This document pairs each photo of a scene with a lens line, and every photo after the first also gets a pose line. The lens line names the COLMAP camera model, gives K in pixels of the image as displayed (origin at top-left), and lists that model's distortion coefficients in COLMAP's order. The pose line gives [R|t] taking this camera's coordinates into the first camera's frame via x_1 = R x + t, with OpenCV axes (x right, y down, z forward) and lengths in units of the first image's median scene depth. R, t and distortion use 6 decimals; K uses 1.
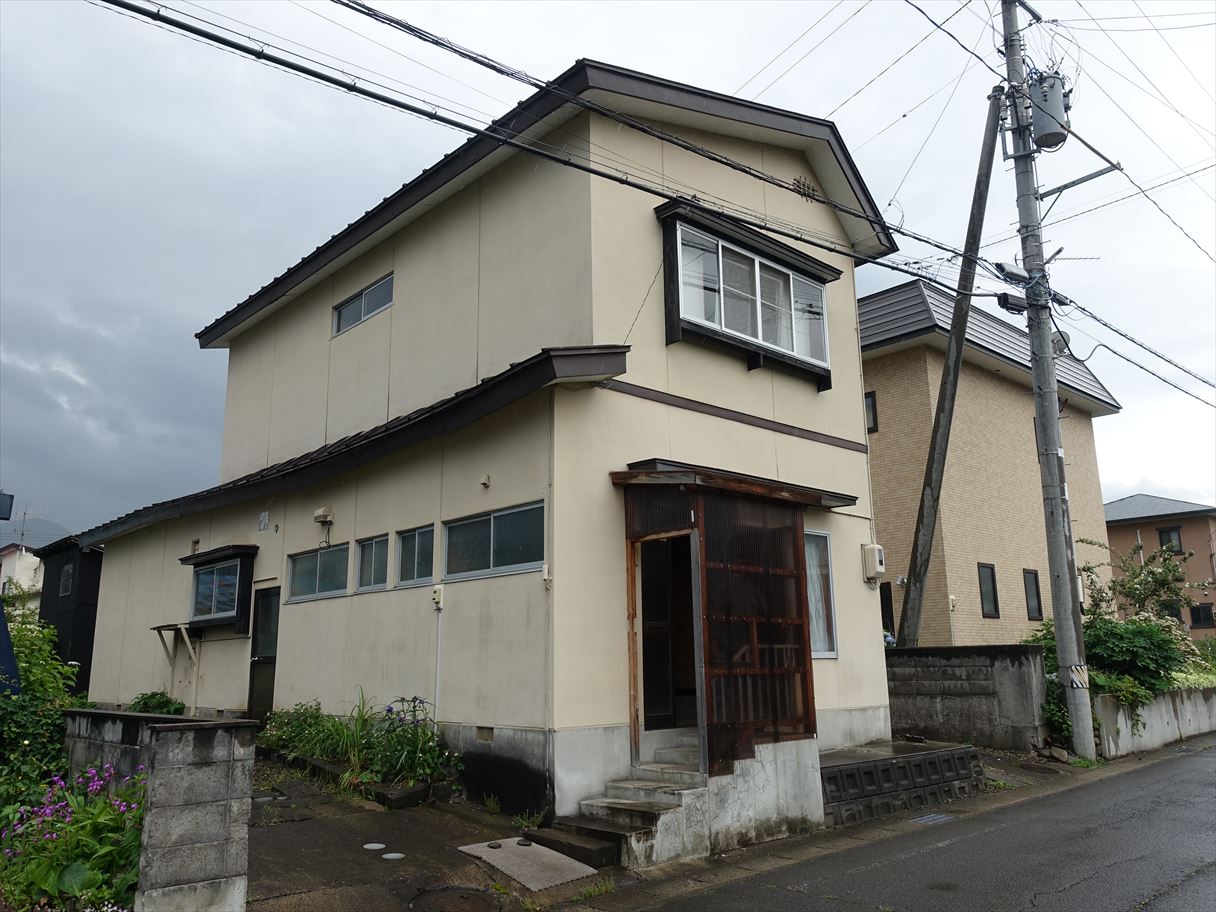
lens RADIAL K [[943.1, 0, 608.0], [0, 943.1, 456.0], [0, 0, 1]] dist [0.002935, 0.000324]
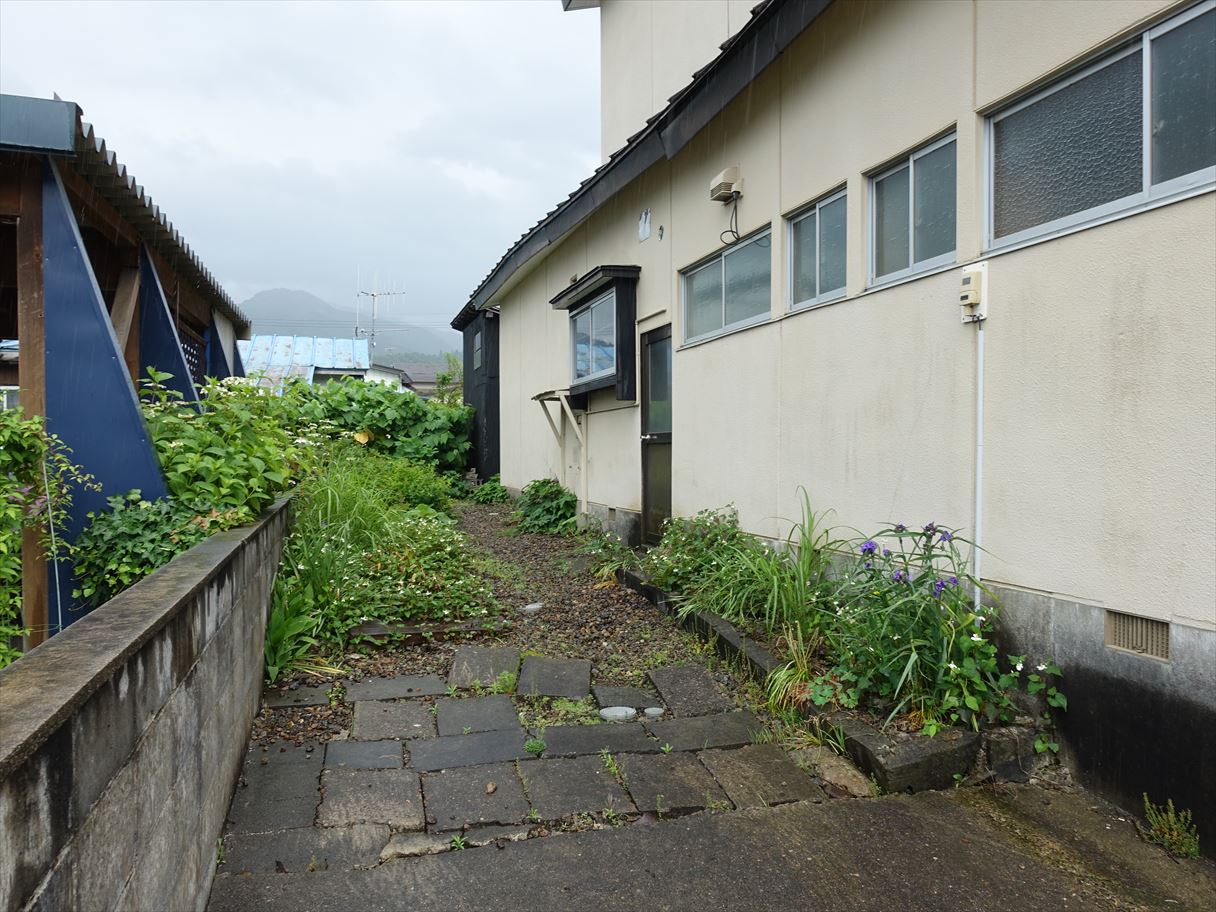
lens RADIAL K [[943.1, 0, 608.0], [0, 943.1, 456.0], [0, 0, 1]] dist [0.002935, 0.000324]
pose [[0.894474, 0.011502, -0.446972, -0.135485], [0.090325, 0.974410, 0.205831, 0.117583], [0.437902, -0.224483, 0.870545, 0.539189]]
